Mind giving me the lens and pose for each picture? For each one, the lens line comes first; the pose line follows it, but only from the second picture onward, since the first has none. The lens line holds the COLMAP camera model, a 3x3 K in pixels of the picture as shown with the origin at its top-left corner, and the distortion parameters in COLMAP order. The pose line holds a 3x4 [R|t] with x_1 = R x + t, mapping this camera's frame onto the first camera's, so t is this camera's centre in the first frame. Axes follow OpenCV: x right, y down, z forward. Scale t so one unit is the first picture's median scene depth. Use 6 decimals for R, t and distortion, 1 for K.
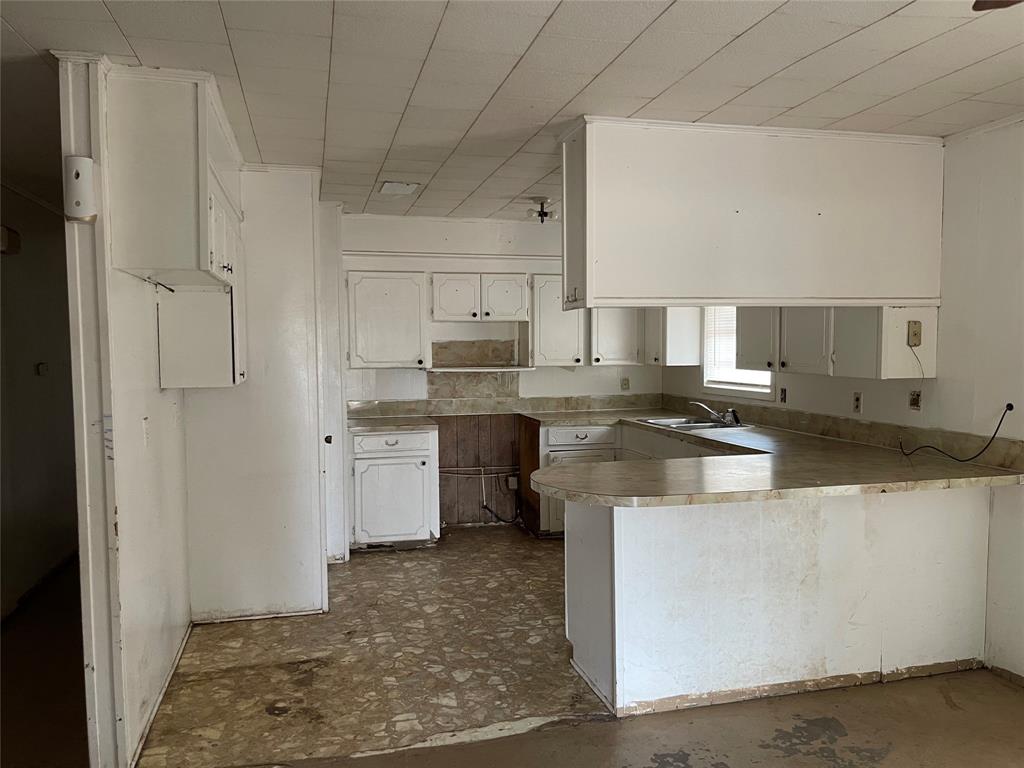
lens RADIAL K [[780.5, 0, 514.5], [0, 780.5, 390.2], [0, 0, 1]] dist [0.045359, -0.053801]
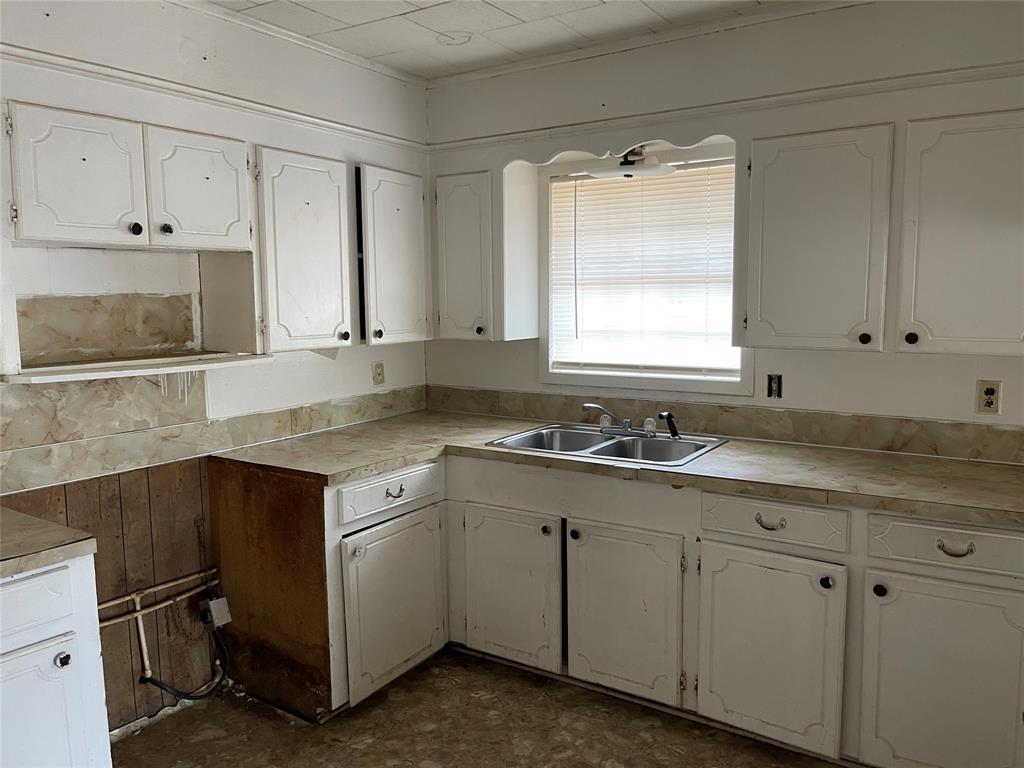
lens RADIAL K [[780.5, 0, 521.5], [0, 780.5, 379.3], [0, 0, 1]] dist [0.045359, -0.053801]
pose [[0.734685, -0.073358, 0.674431, -0.178120], [0.043488, 0.997184, 0.061090, -0.037139], [-0.677013, -0.015553, 0.735807, 0.573226]]
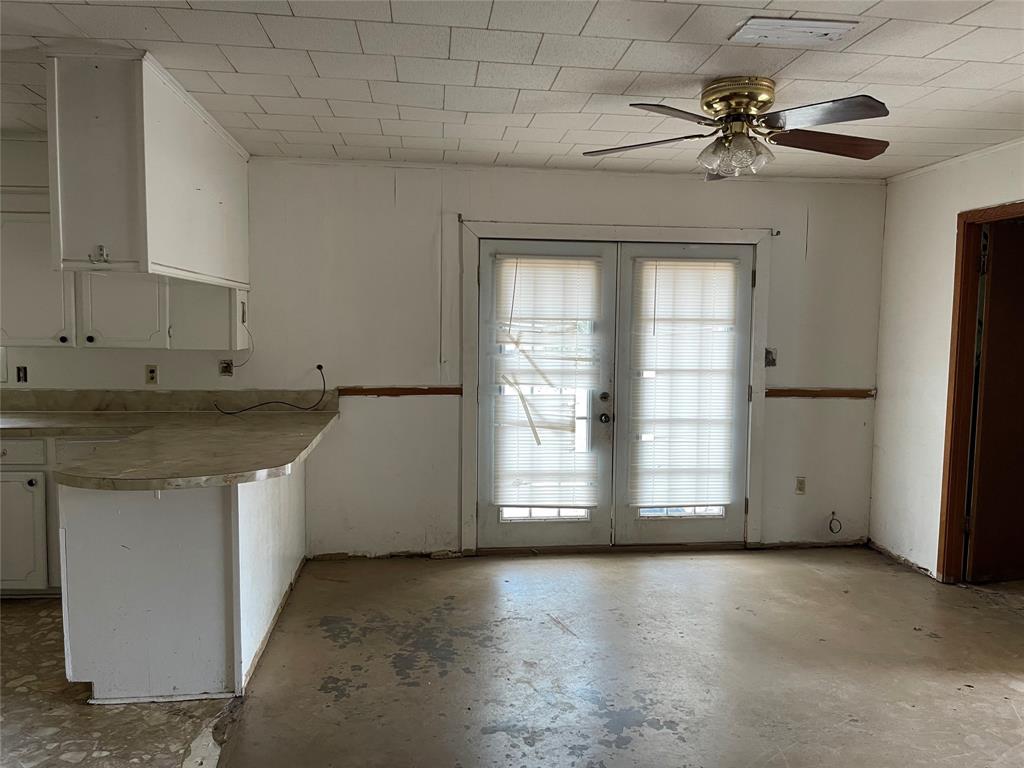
lens RADIAL K [[780.5, 0, 515.5], [0, 780.5, 389.7], [0, 0, 1]] dist [0.045359, -0.053801]
pose [[0.128117, -0.073550, 0.989028, -0.403340], [0.043030, 0.996719, 0.068548, -0.011116], [-0.990825, 0.033776, 0.130862, 0.267751]]
